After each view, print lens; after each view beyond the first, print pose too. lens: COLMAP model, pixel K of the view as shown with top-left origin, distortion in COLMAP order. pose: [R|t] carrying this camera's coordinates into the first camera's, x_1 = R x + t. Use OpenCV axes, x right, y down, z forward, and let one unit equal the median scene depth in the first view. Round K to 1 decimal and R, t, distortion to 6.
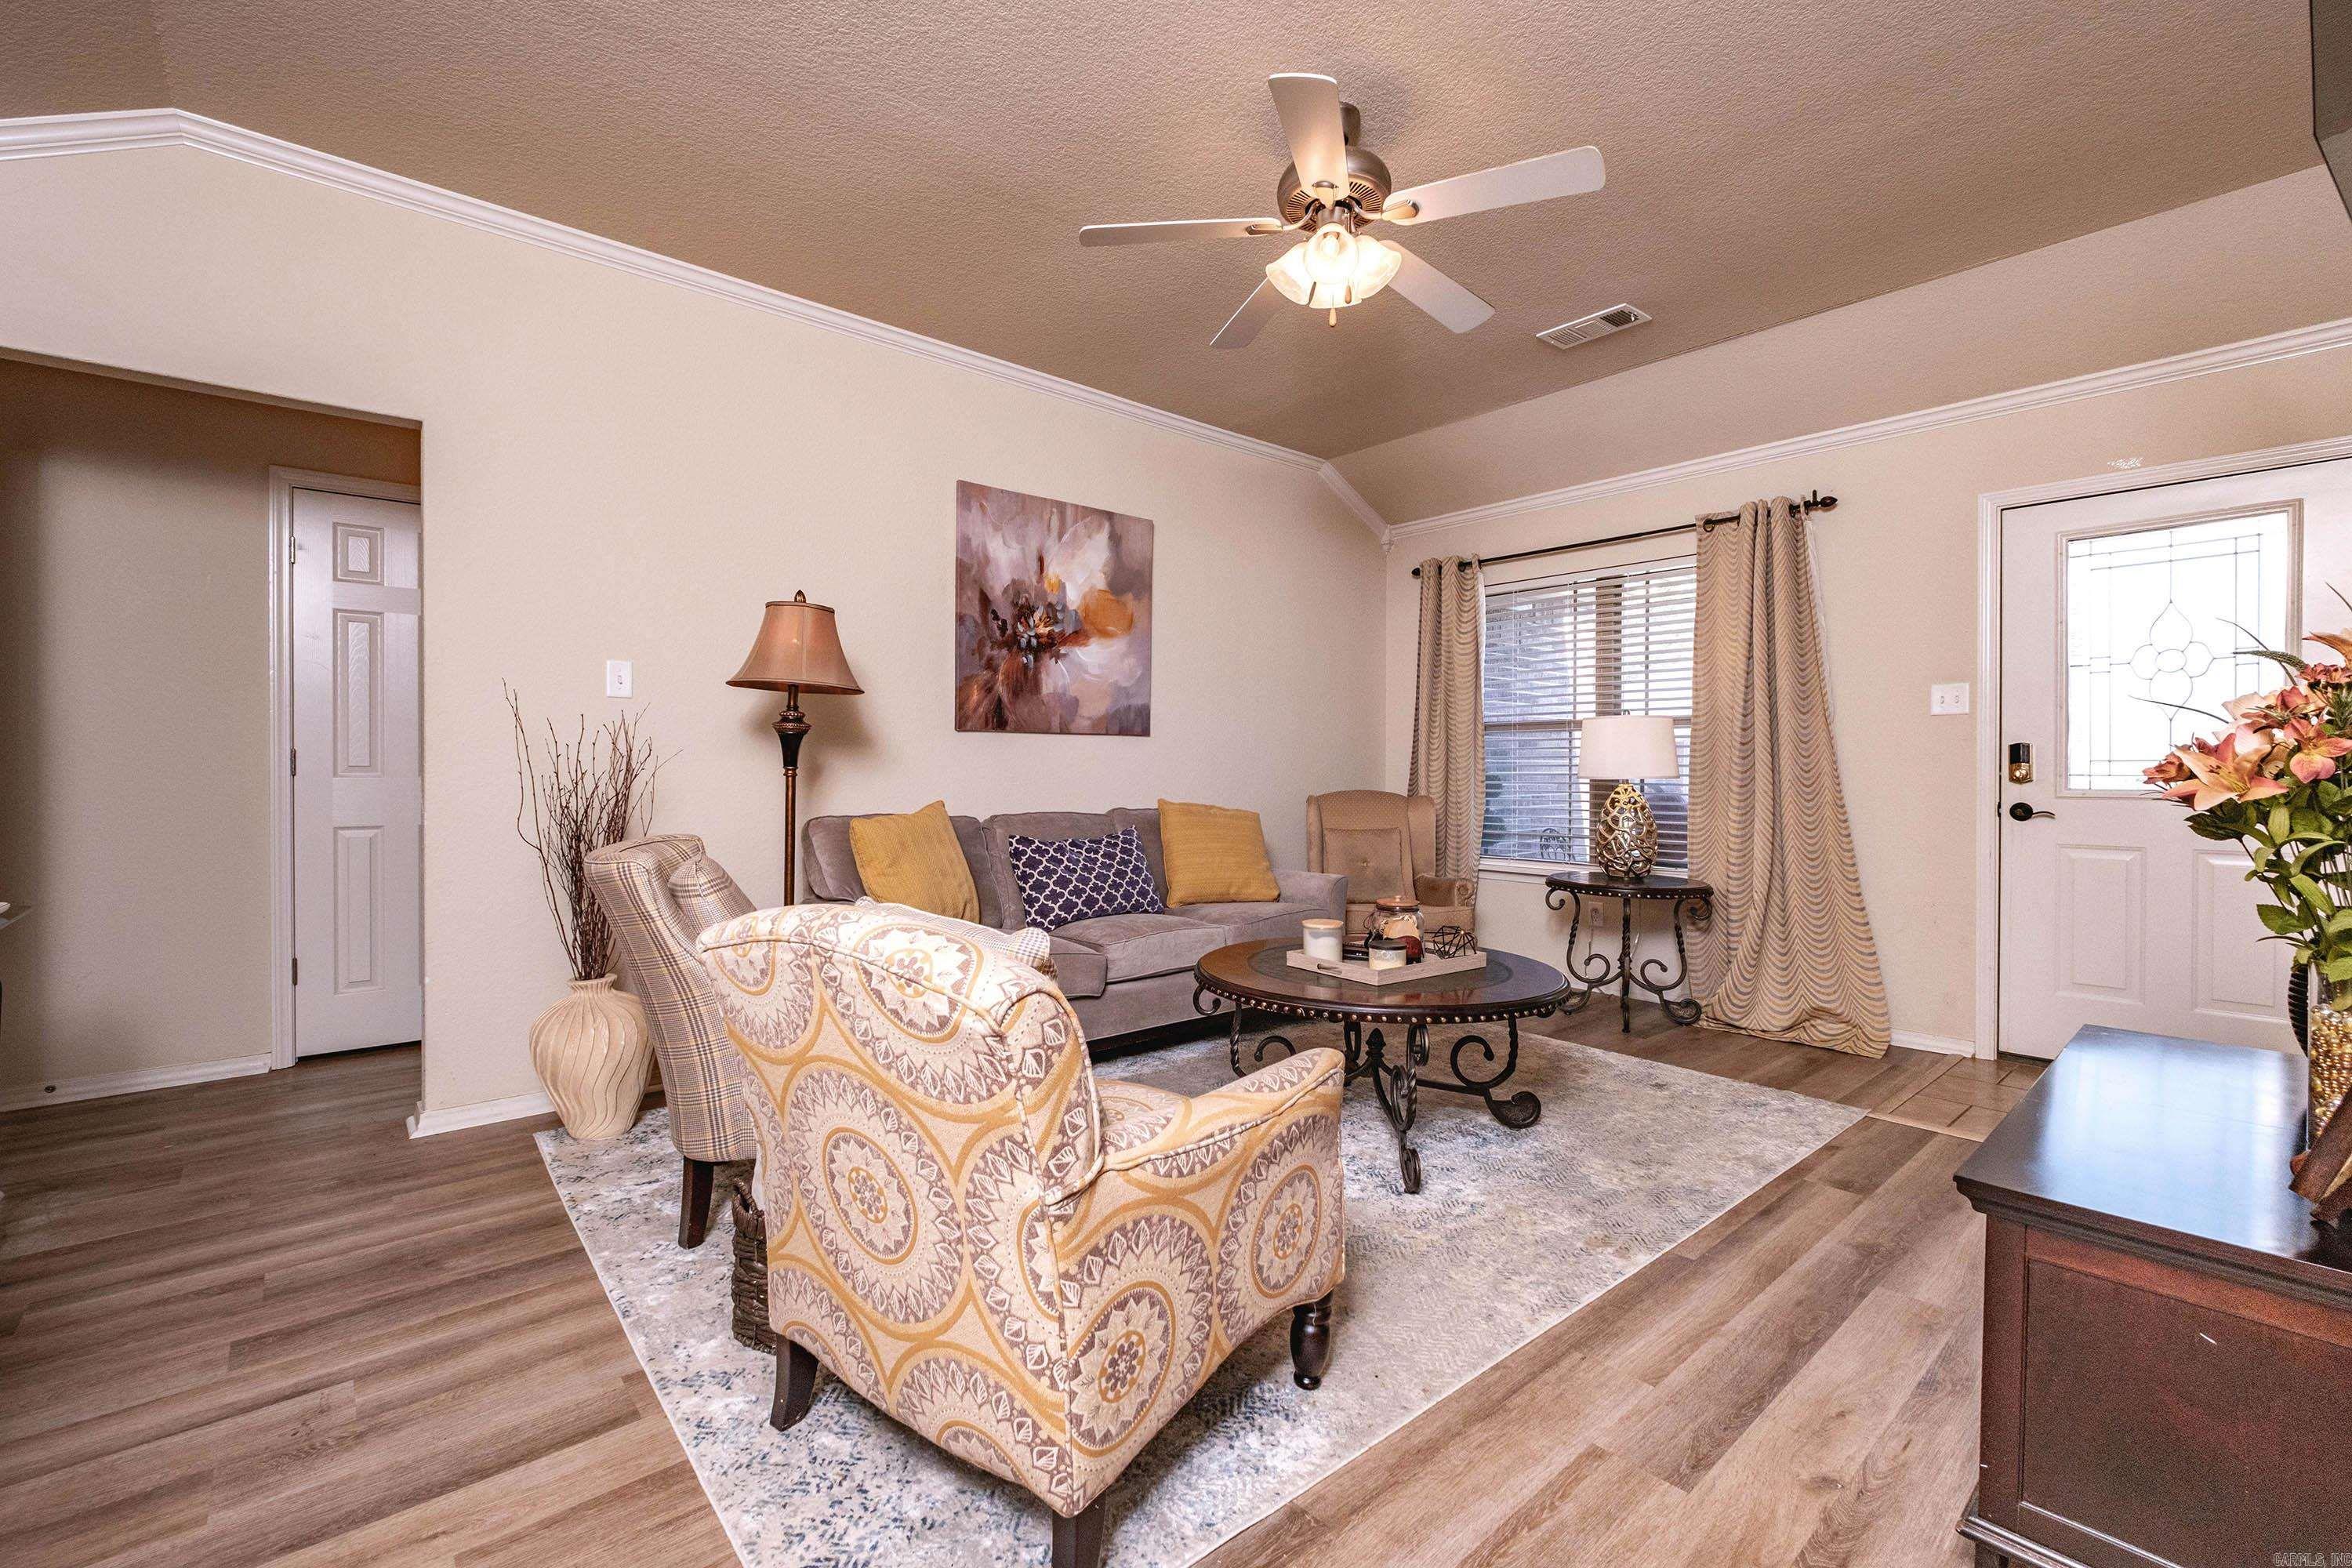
lens RADIAL K [[1011.7, 0, 1211.4], [0, 1011.7, 764.3], [0, 0, 1]] dist [0.003216, -0.001145]
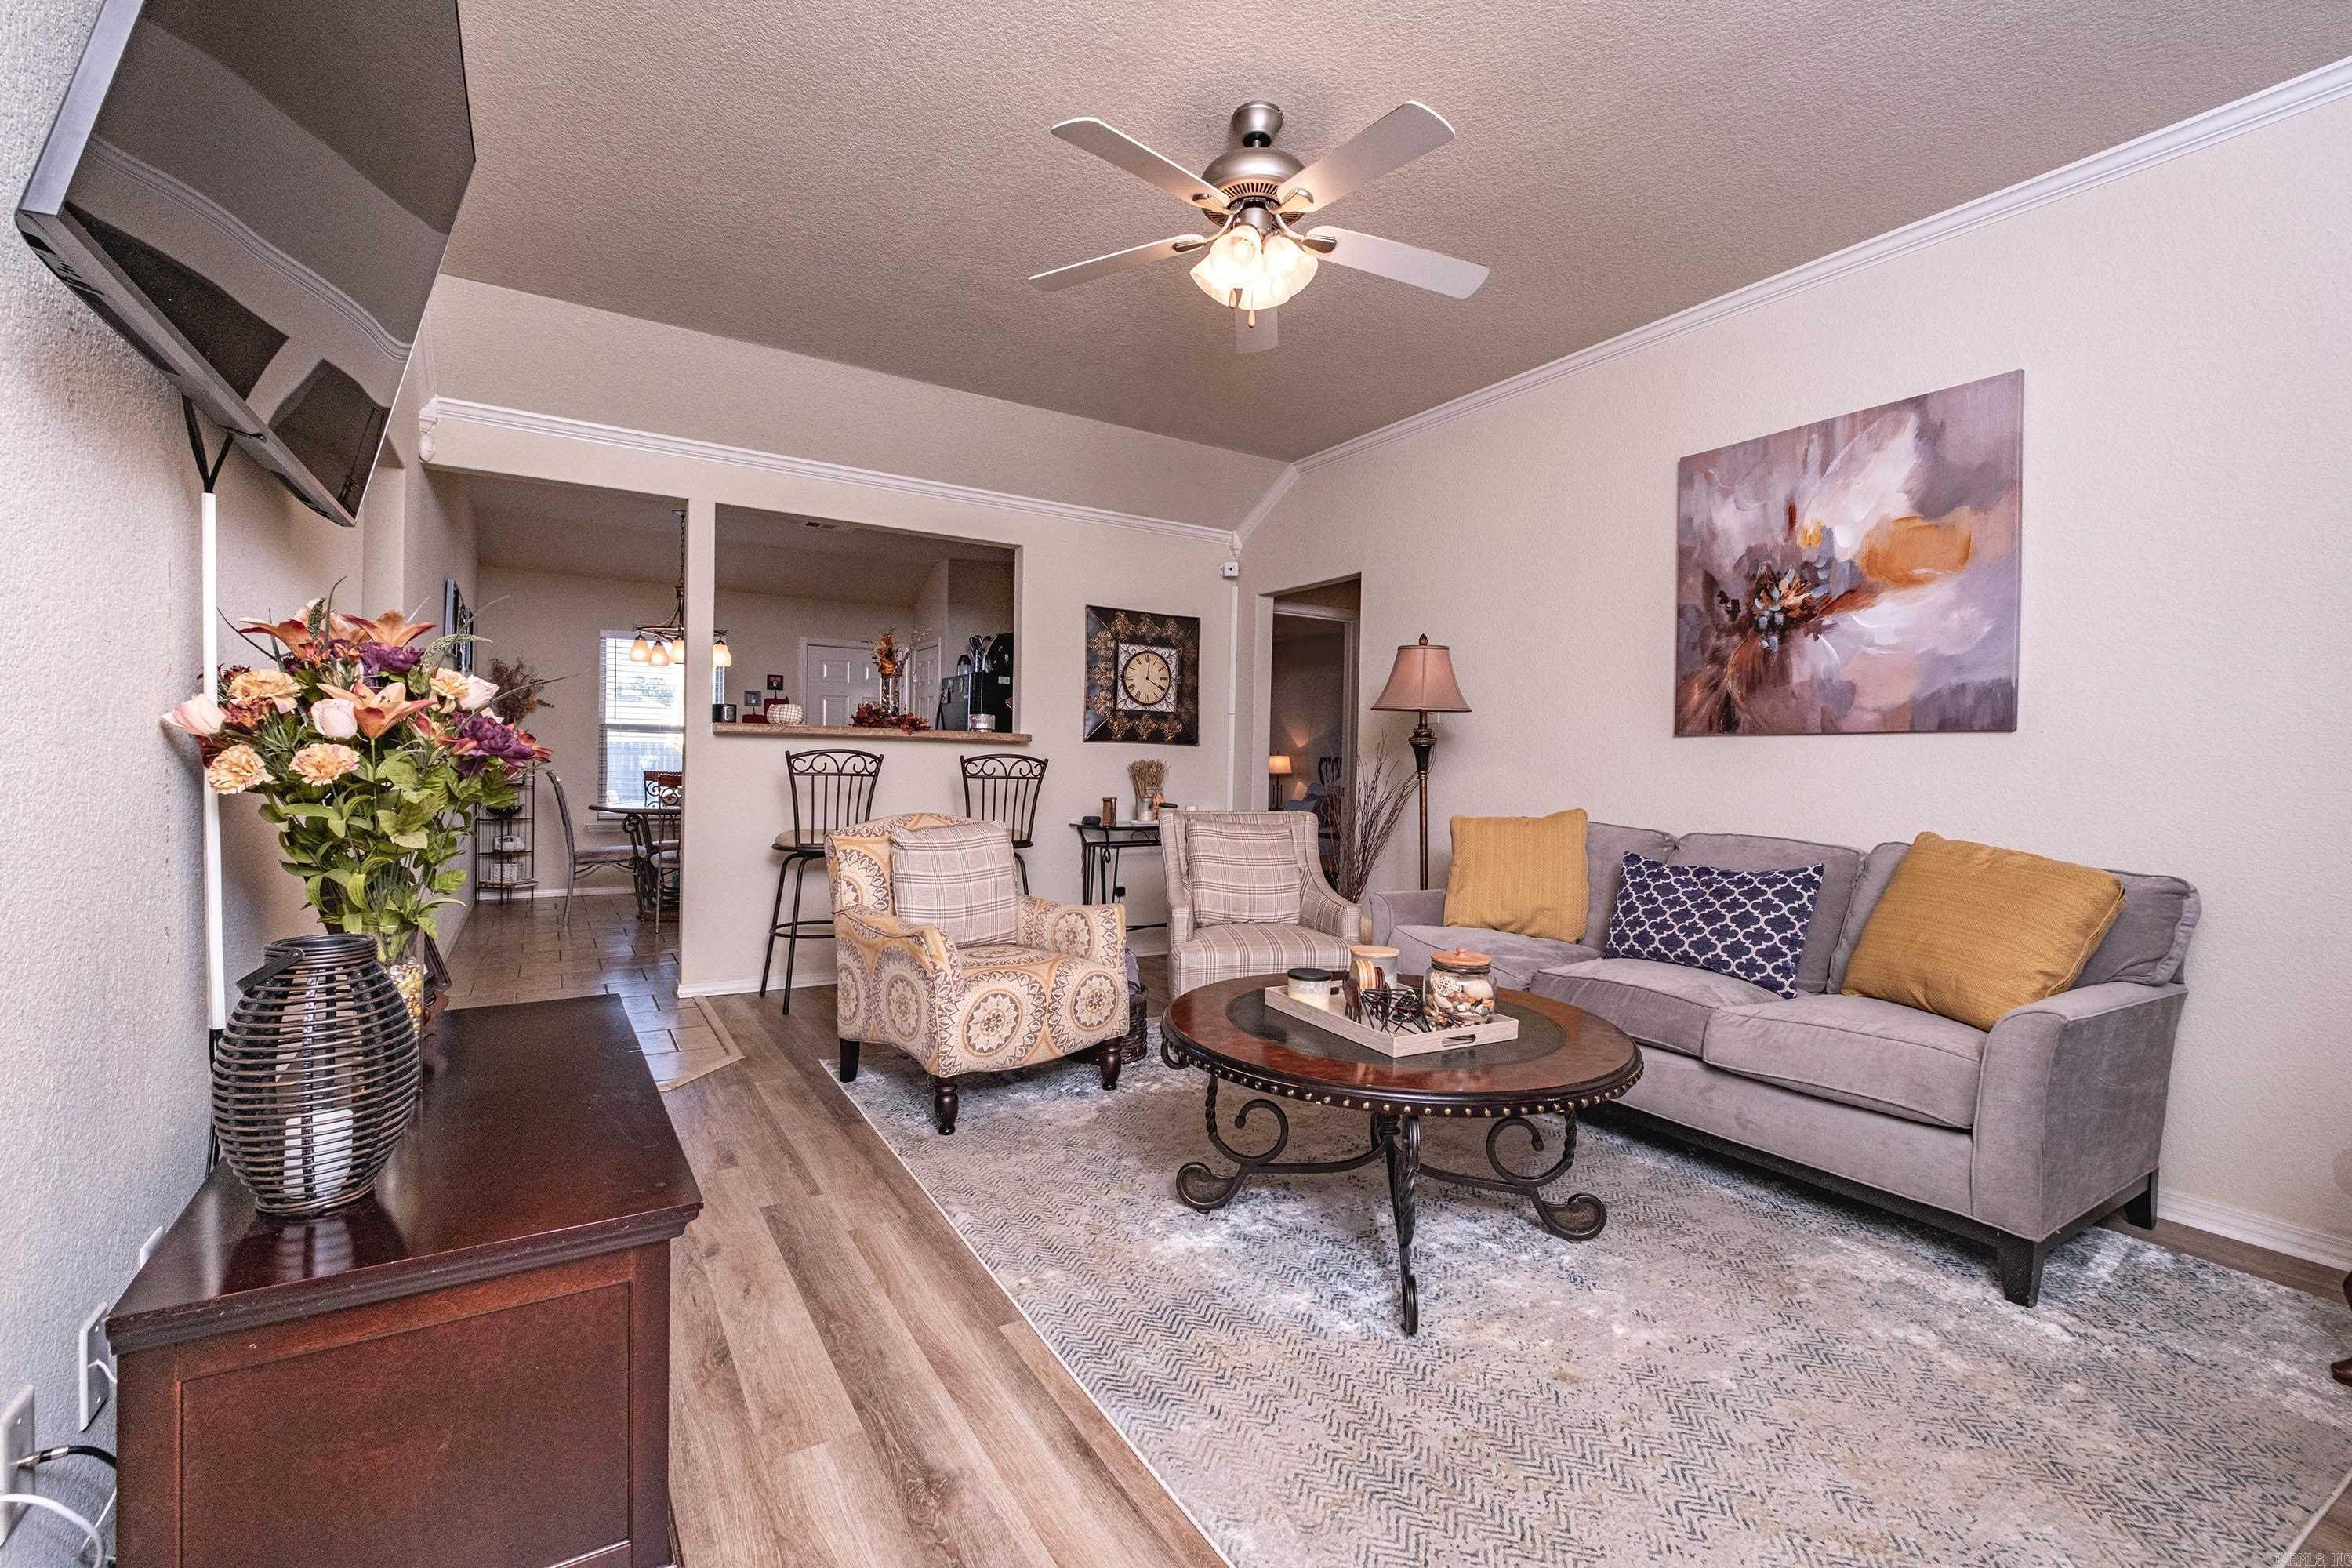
lens RADIAL K [[1011.7, 0, 1164.9], [0, 1011.7, 776.4], [0, 0, 1]] dist [0.003216, -0.001145]
pose [[-0.182177, 0.003603, -0.983259, 0.690951], [-0.016128, 0.999848, 0.006652, 0.004118], [0.983134, 0.017070, -0.182091, 0.683832]]
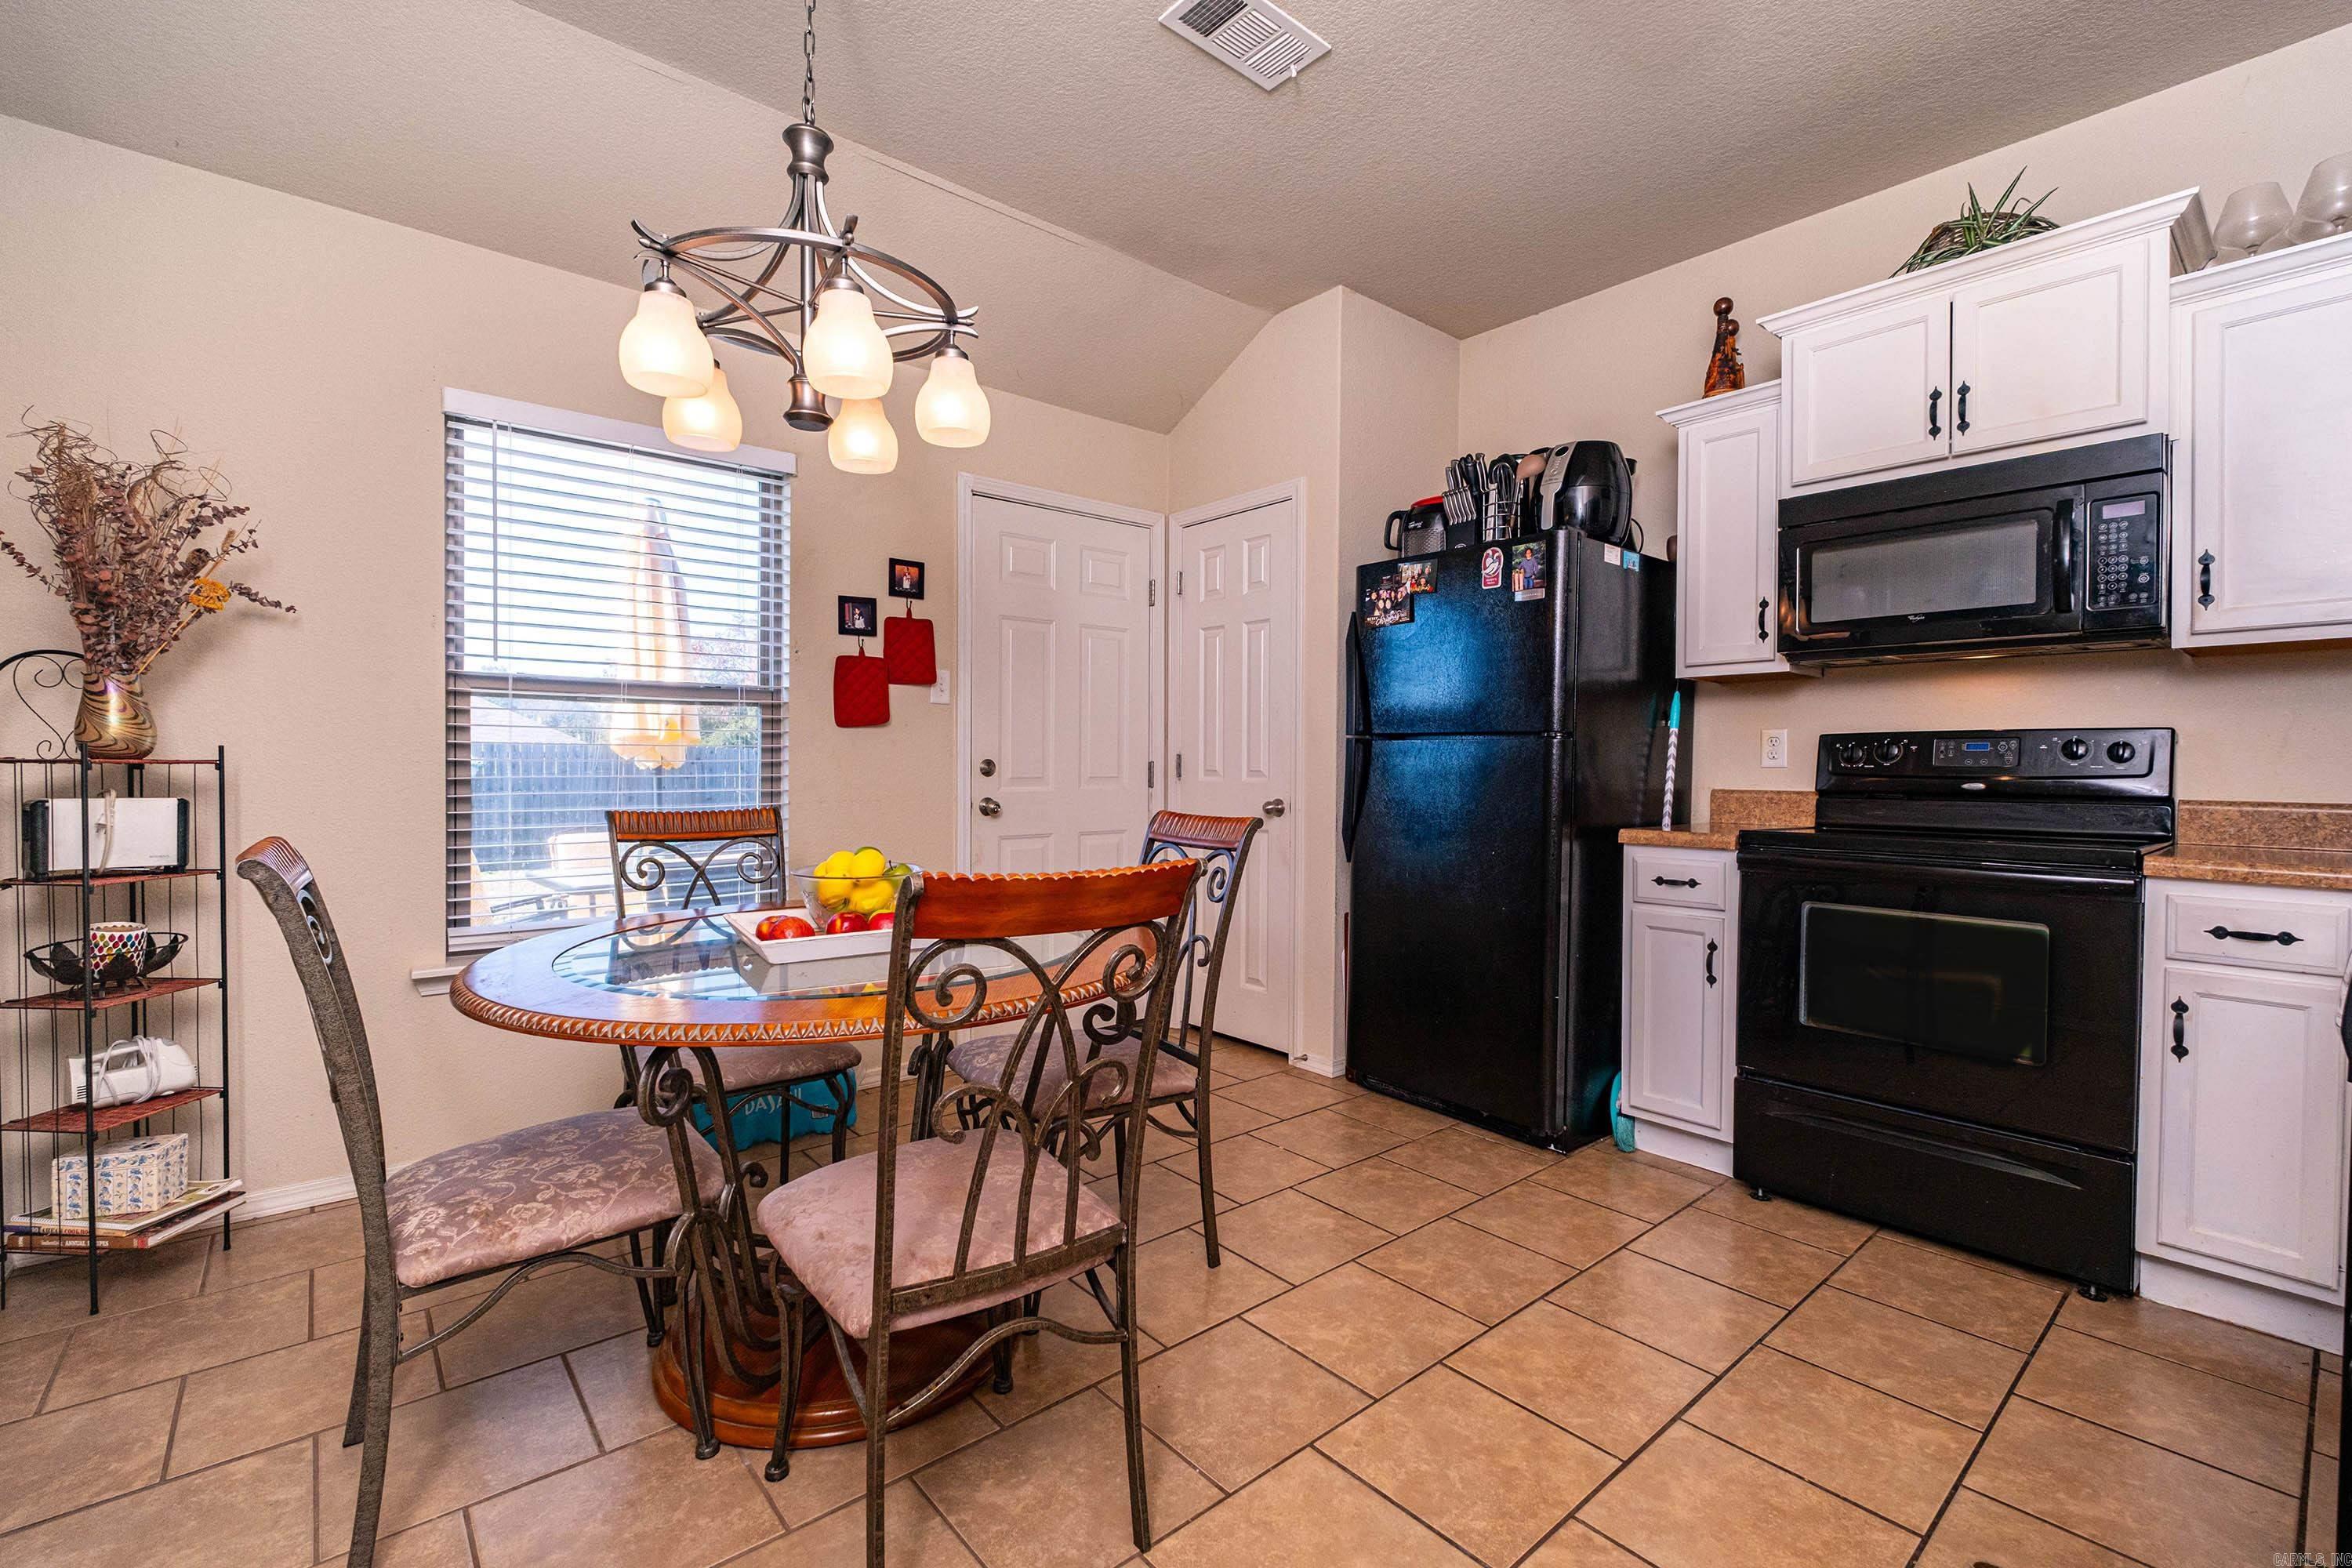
lens RADIAL K [[1011.7, 0, 1174.7], [0, 1011.7, 783.2], [0, 0, 1]] dist [0.003216, -0.001145]
pose [[-0.030692, 0.016468, -0.999393, -0.345166], [-0.002136, 0.999861, 0.016542, -0.006113], [0.999527, 0.002643, -0.030653, -0.218292]]
